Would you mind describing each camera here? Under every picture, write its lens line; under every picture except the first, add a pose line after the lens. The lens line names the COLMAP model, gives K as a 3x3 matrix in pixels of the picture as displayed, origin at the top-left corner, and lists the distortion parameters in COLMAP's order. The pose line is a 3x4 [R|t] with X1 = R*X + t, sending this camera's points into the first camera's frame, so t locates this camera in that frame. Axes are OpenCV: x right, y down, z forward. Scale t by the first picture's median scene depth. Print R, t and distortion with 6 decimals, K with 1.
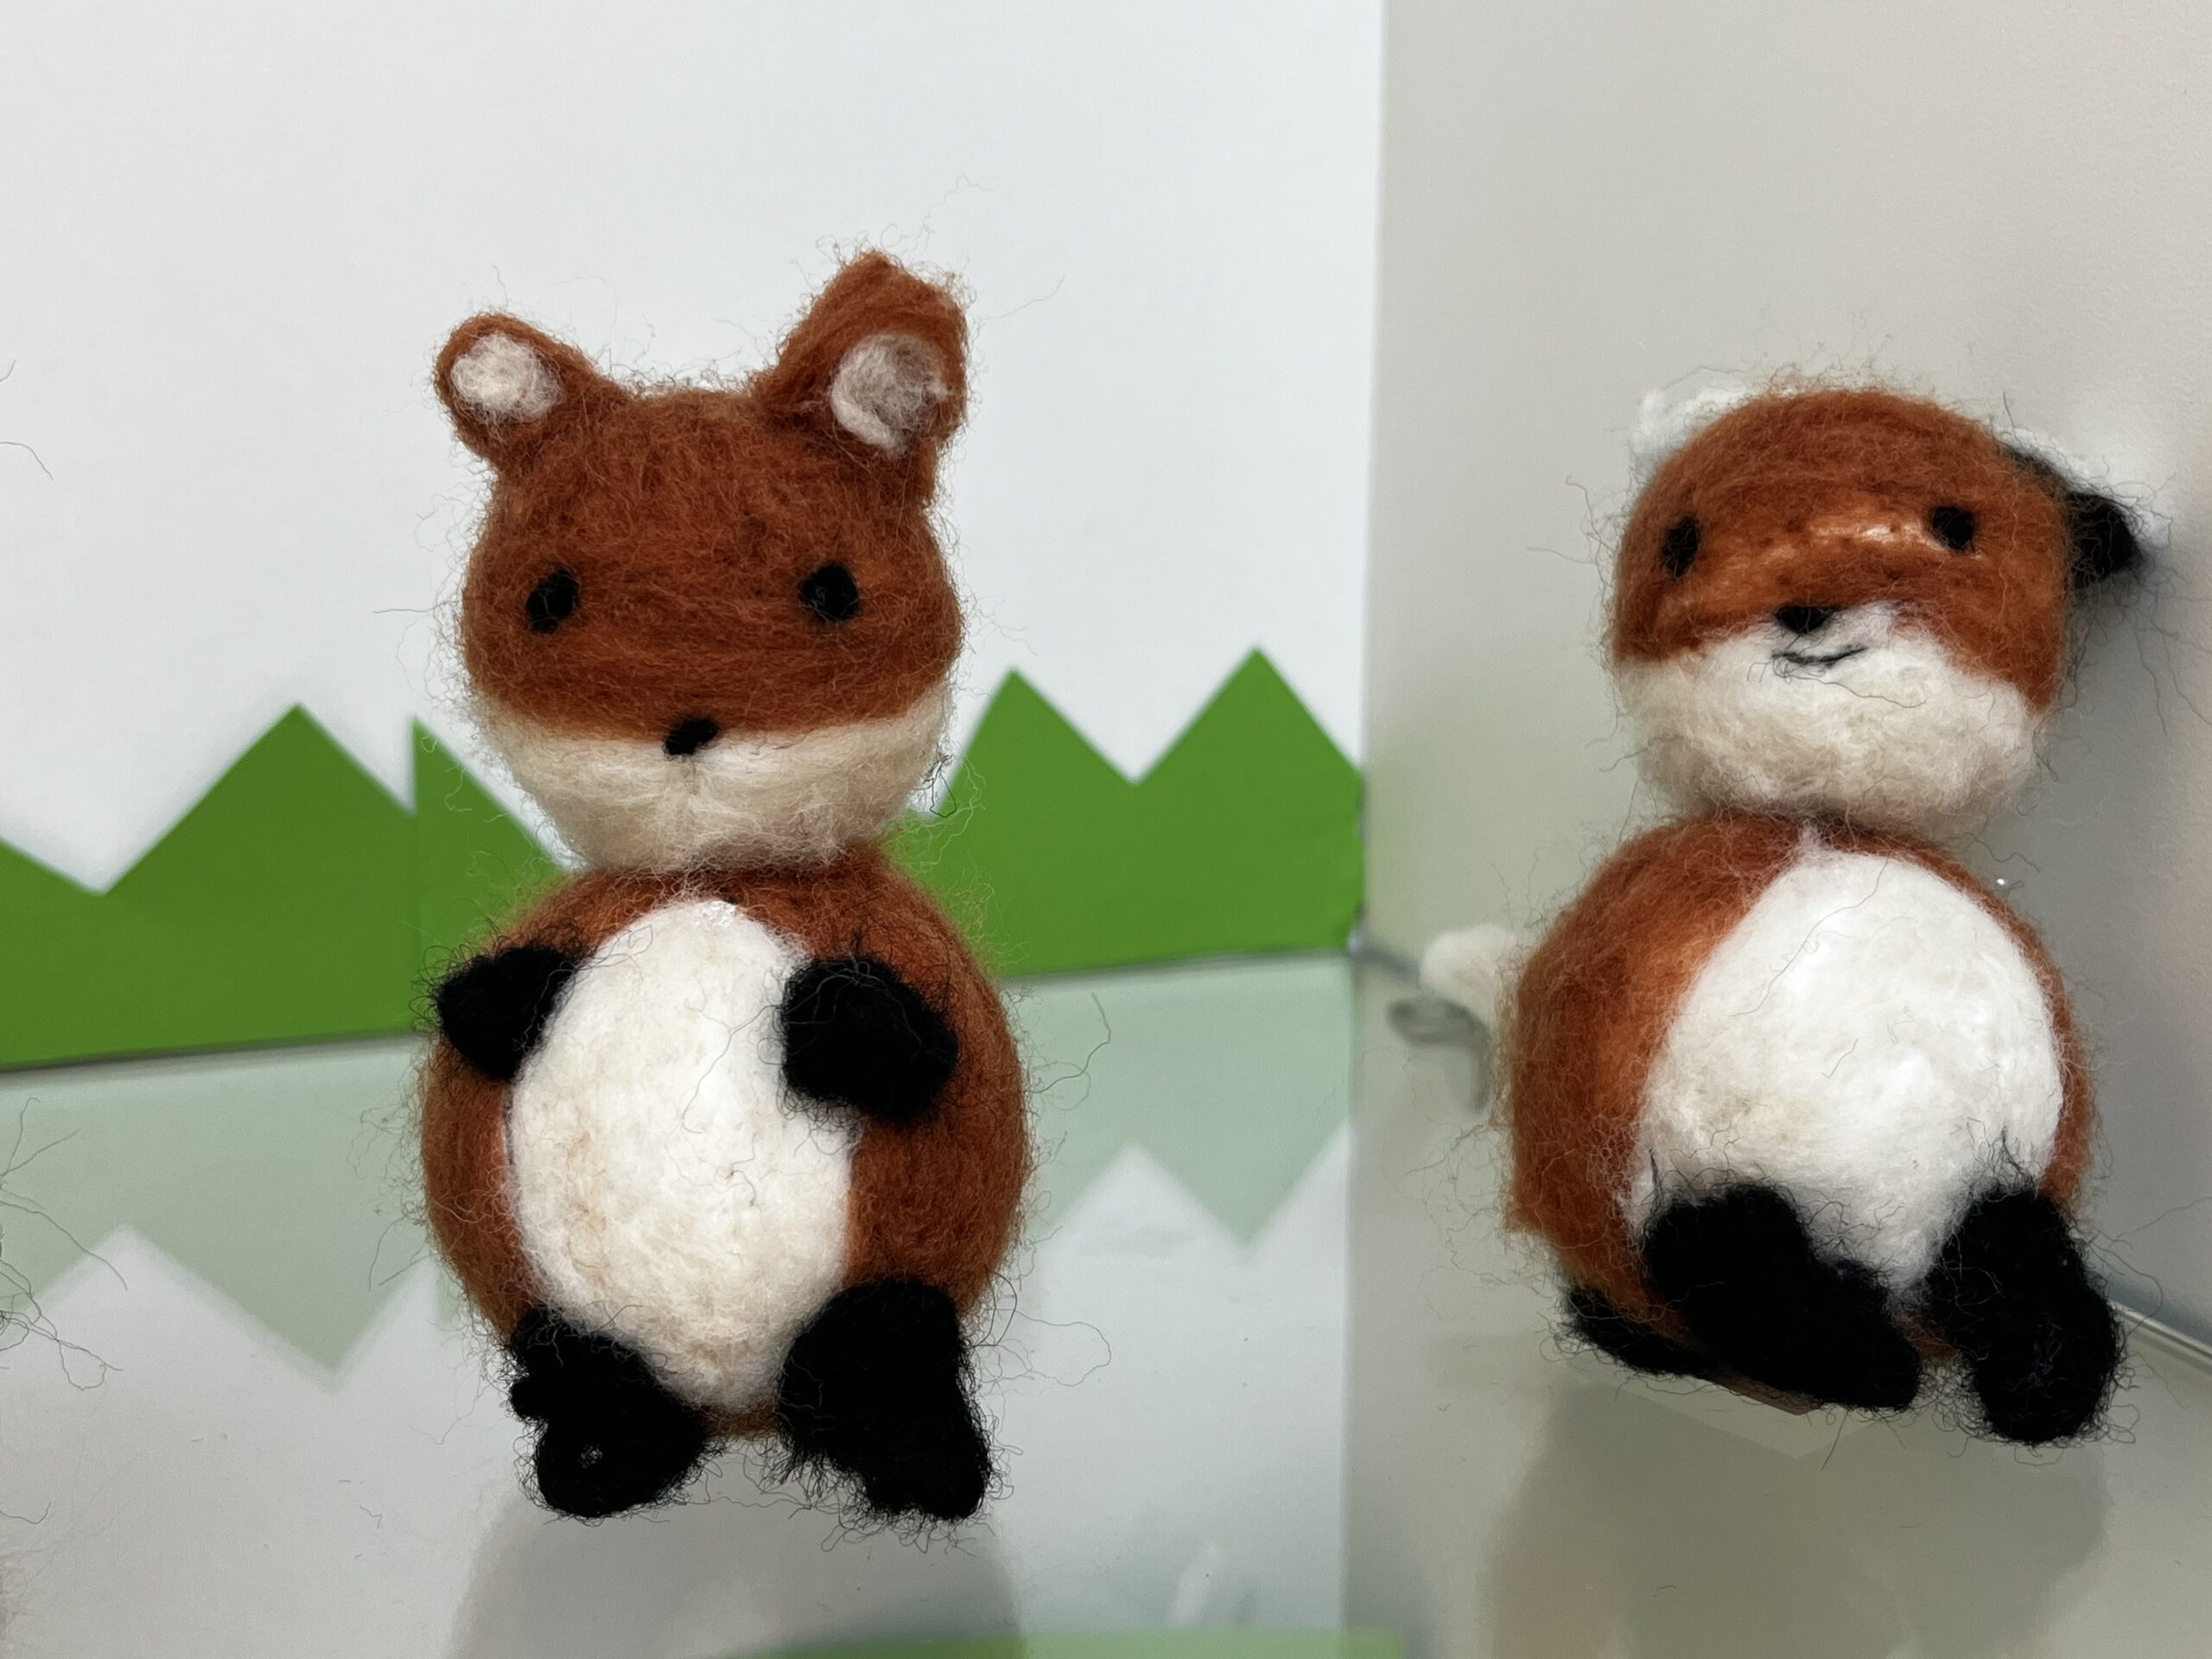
lens RADIAL K [[2453.2, 0, 1105.2], [0, 2453.2, 830.3], [0, 0, 1]] dist [0.015965, 0.000000]
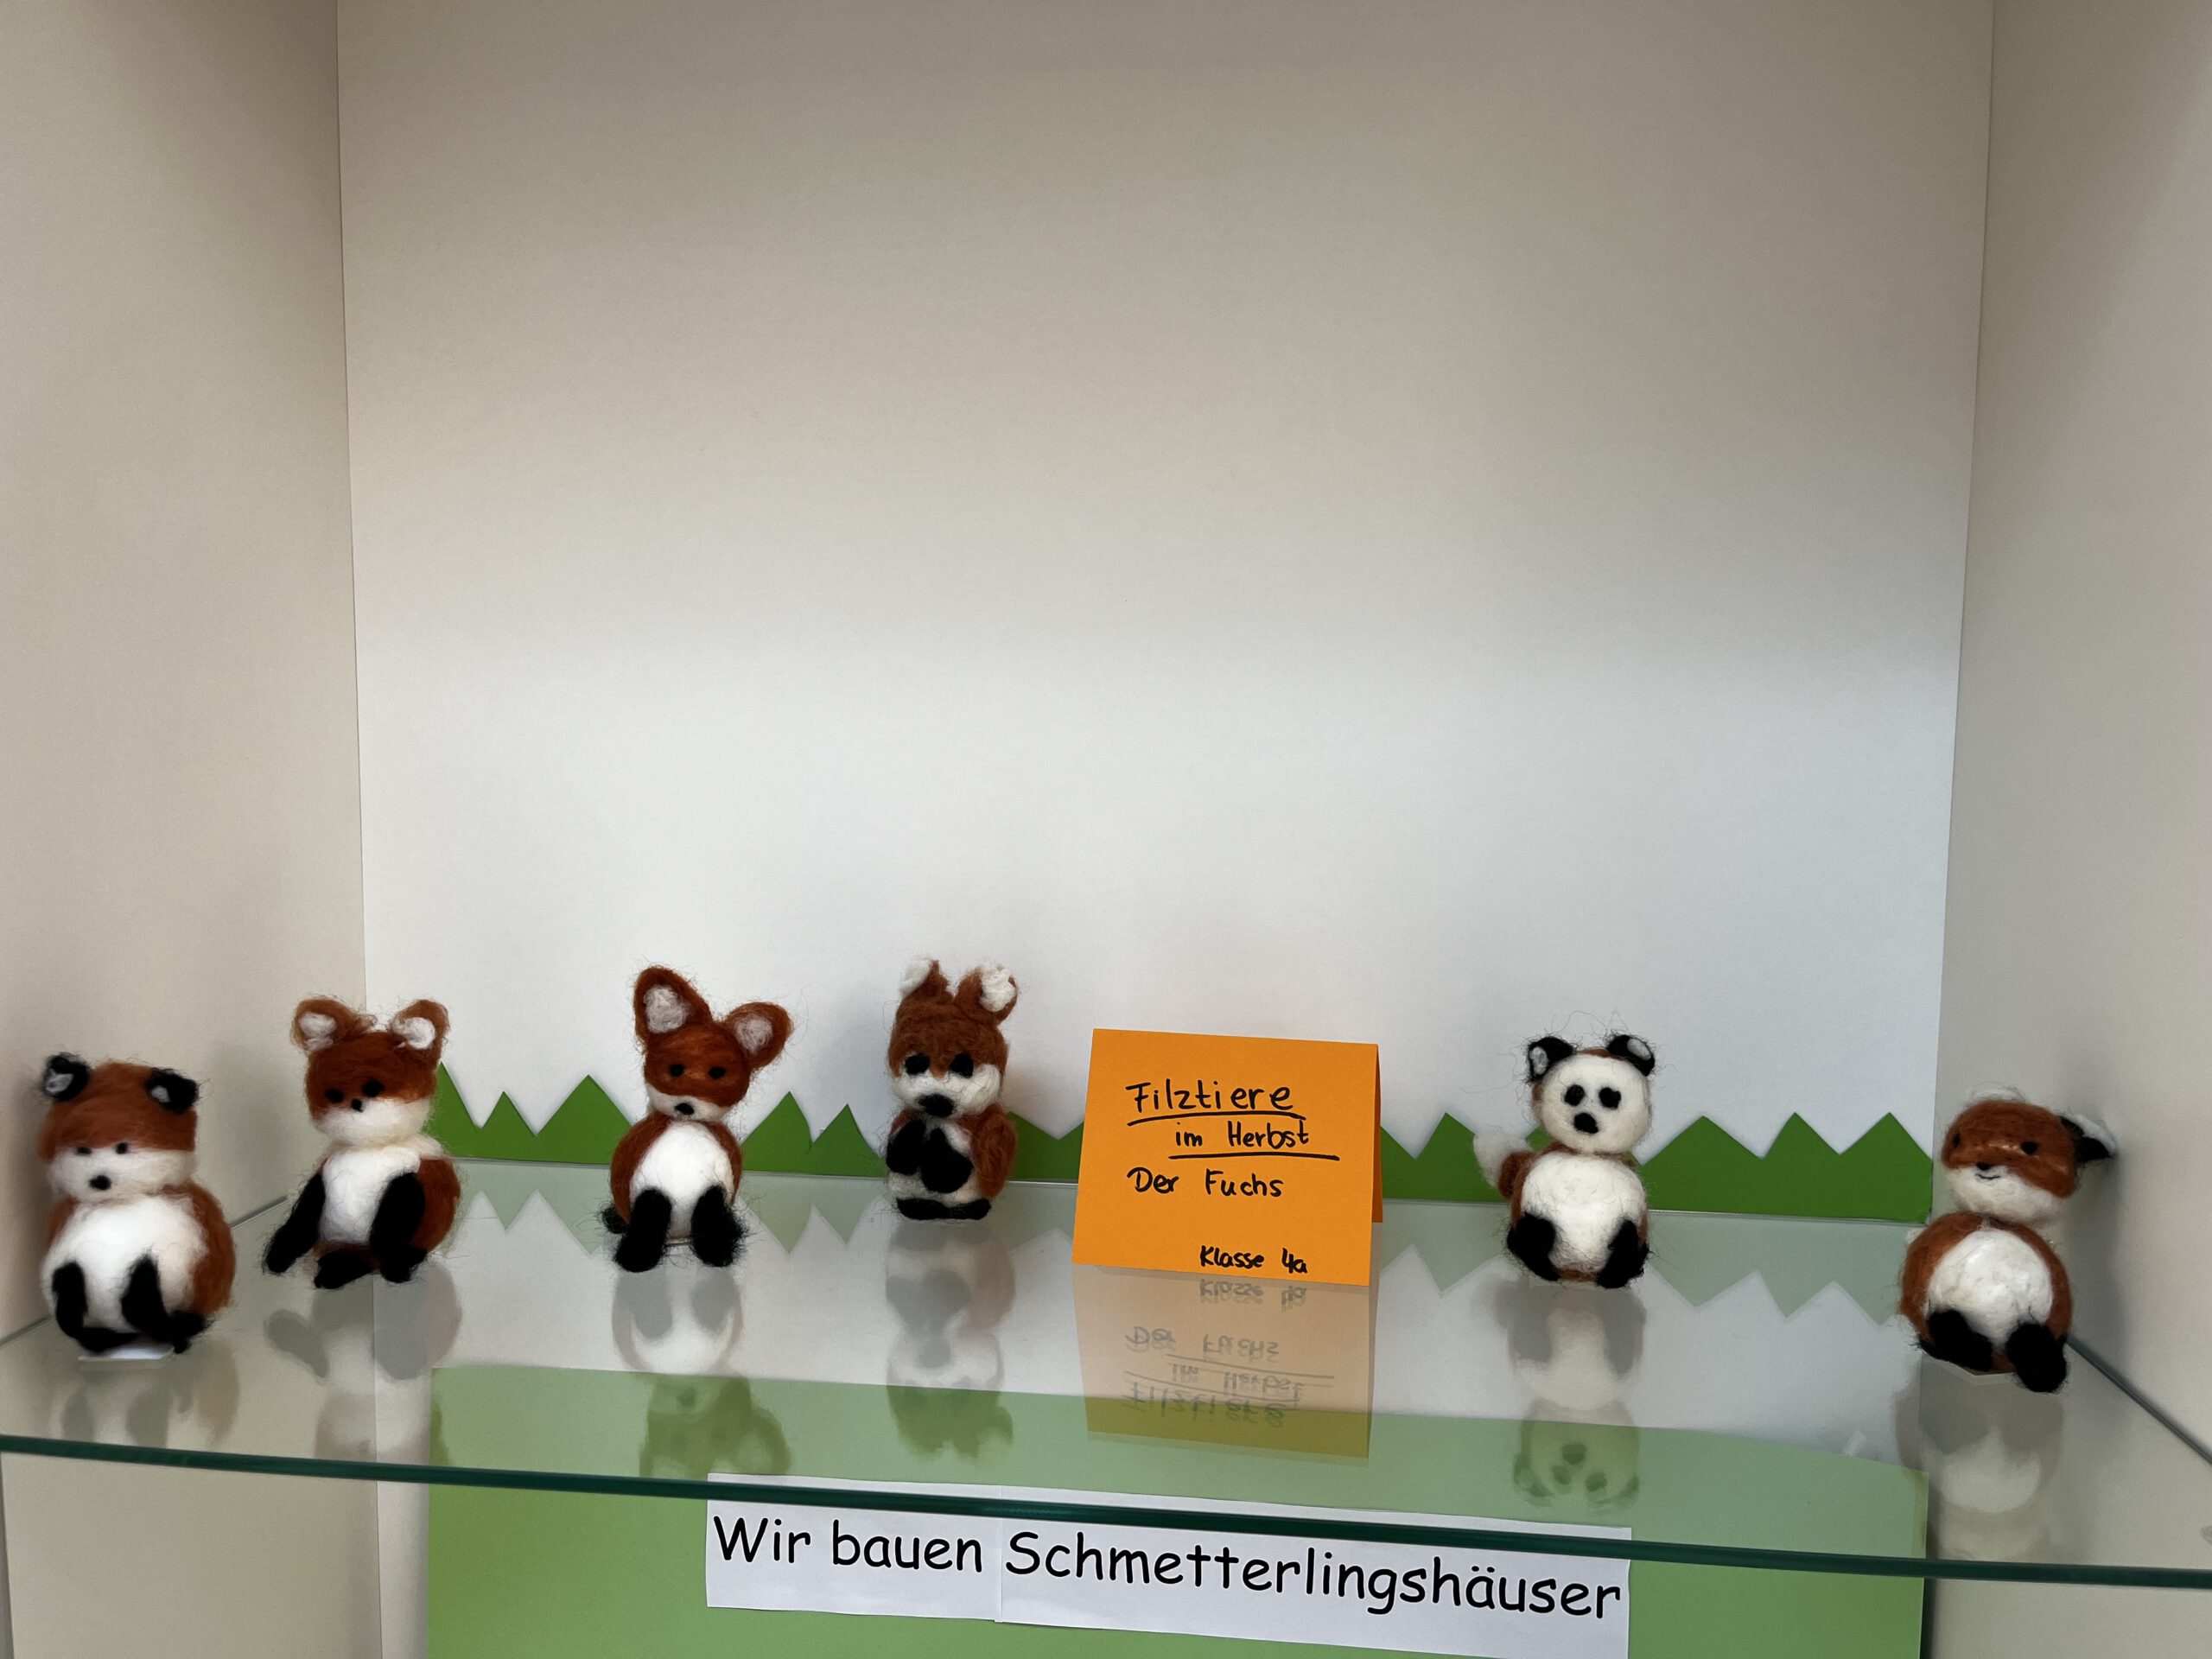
lens RADIAL K [[1693.0, 0, 1106.7], [0, 1693.0, 832.5], [0, 0, 1]] dist [0.000257, 0.001080]
pose [[0.878726, 0.040790, -0.475580, 0.316591], [-0.088916, 0.992891, -0.079130, -0.275208], [0.468971, 0.111820, 0.876106, -2.057601]]
